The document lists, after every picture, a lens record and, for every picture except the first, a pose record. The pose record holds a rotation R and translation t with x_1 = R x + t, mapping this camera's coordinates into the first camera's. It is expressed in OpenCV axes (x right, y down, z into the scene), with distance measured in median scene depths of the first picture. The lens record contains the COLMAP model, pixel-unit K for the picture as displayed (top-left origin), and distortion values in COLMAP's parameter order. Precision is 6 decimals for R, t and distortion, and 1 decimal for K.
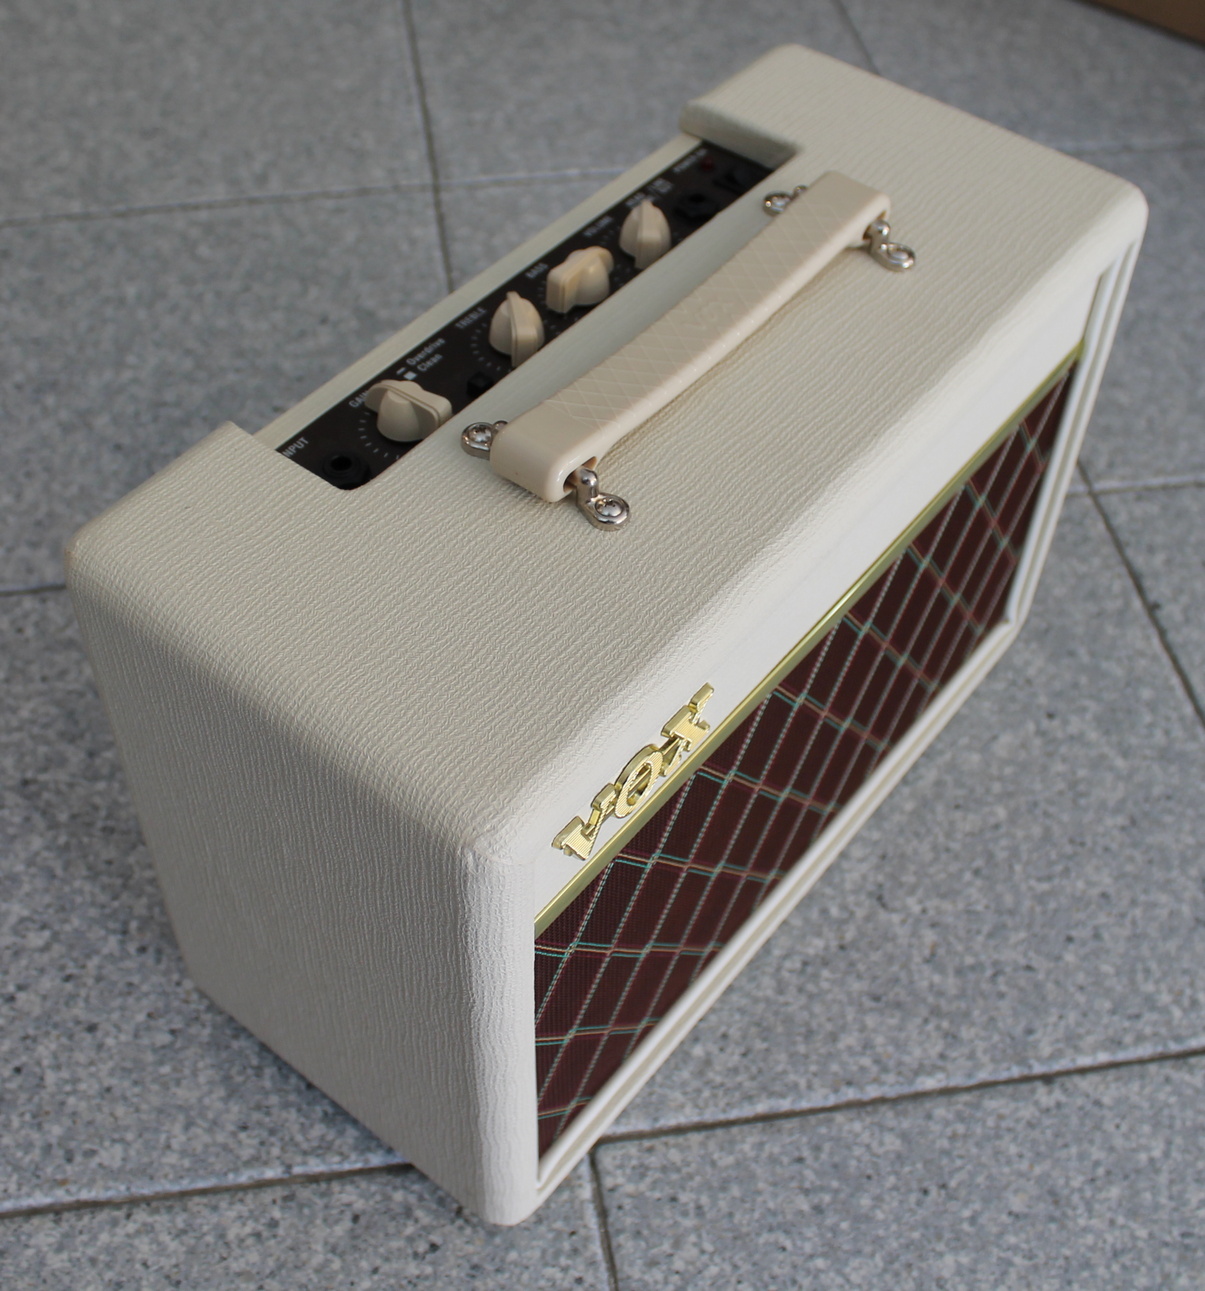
lens RADIAL K [[1684.7, 0, 611.9], [0, 1684.7, 643.1], [0, 0, 1]] dist [-0.047453, 0.000000]
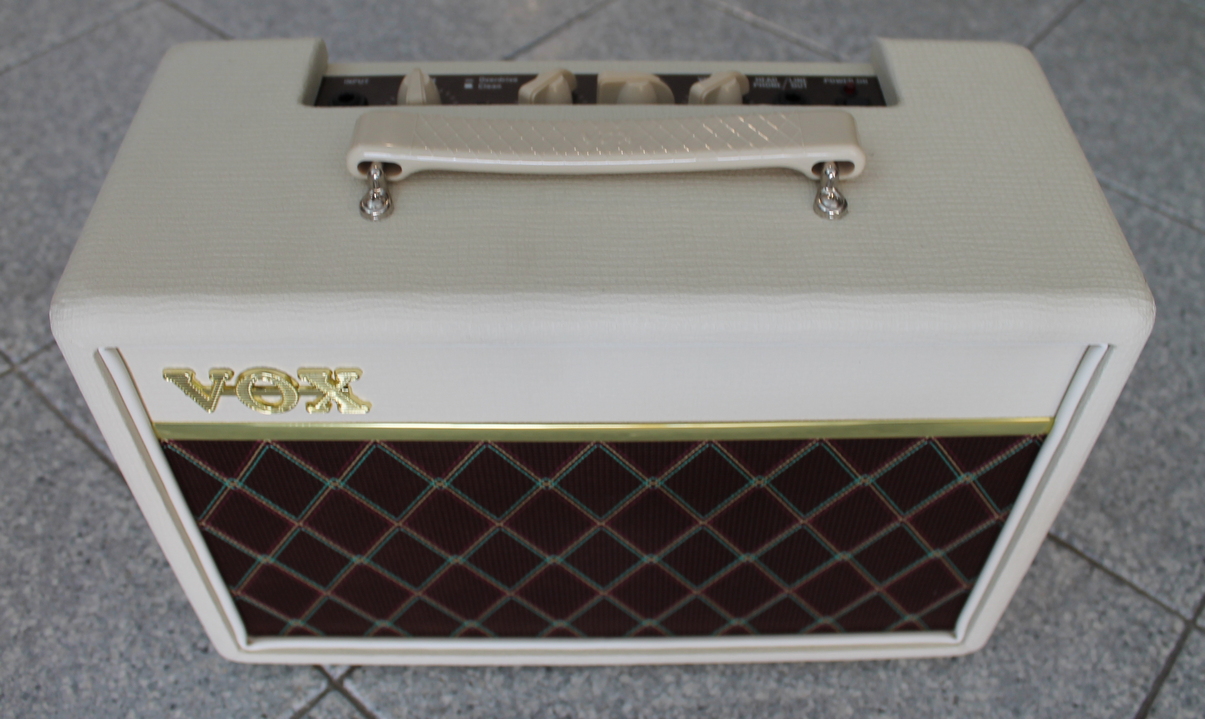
lens RADIAL K [[1093.1, 0, 596.6], [0, 1093.1, 357.5], [0, 0, 1]] dist [-0.073746, 0.000000]
pose [[0.643200, 0.543494, -0.539358, 0.423451], [-0.575642, 0.807711, 0.127434, -0.128534], [0.504905, 0.228512, 0.832378, 0.337989]]
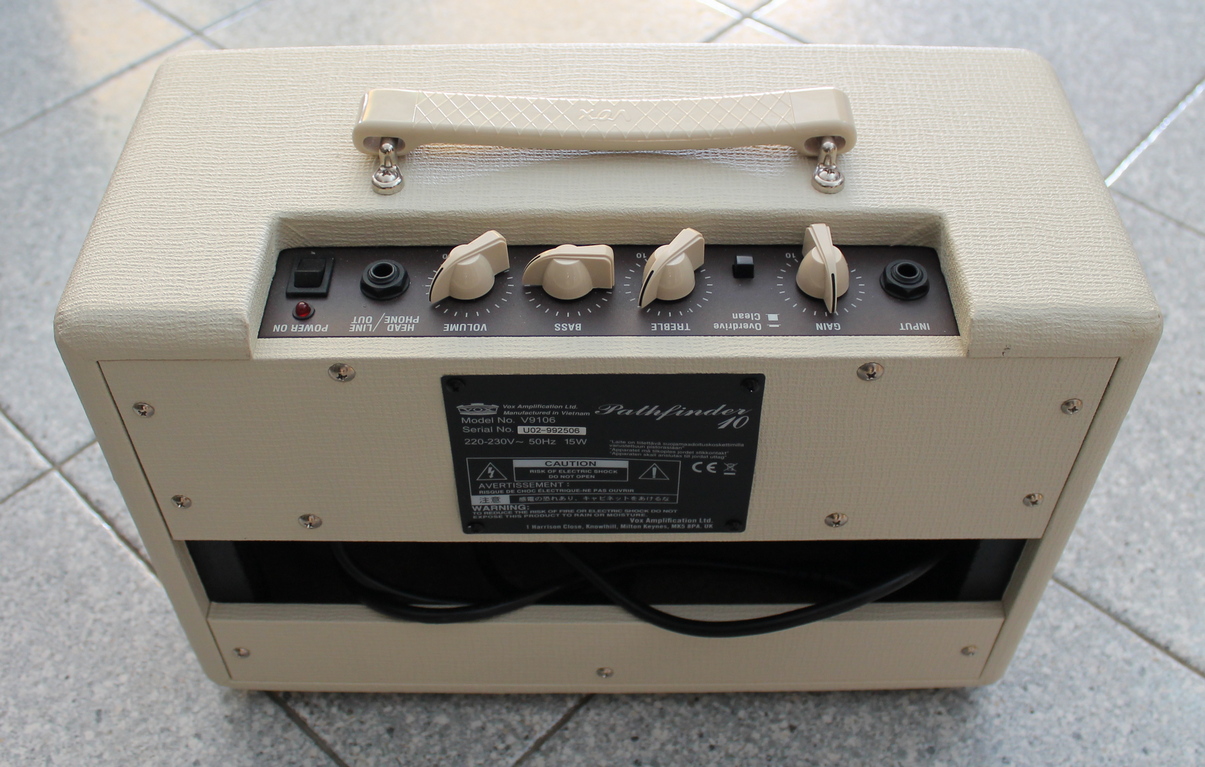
lens RADIAL K [[1261.6, 0, 608.9], [0, 1261.6, 390.7], [0, 0, 1]] dist [-0.043295, 0.000000]
pose [[-0.621357, -0.611630, 0.489719, -0.392928], [0.578284, 0.063744, 0.813341, -0.715391], [-0.528680, 0.788572, 0.314088, 0.706278]]
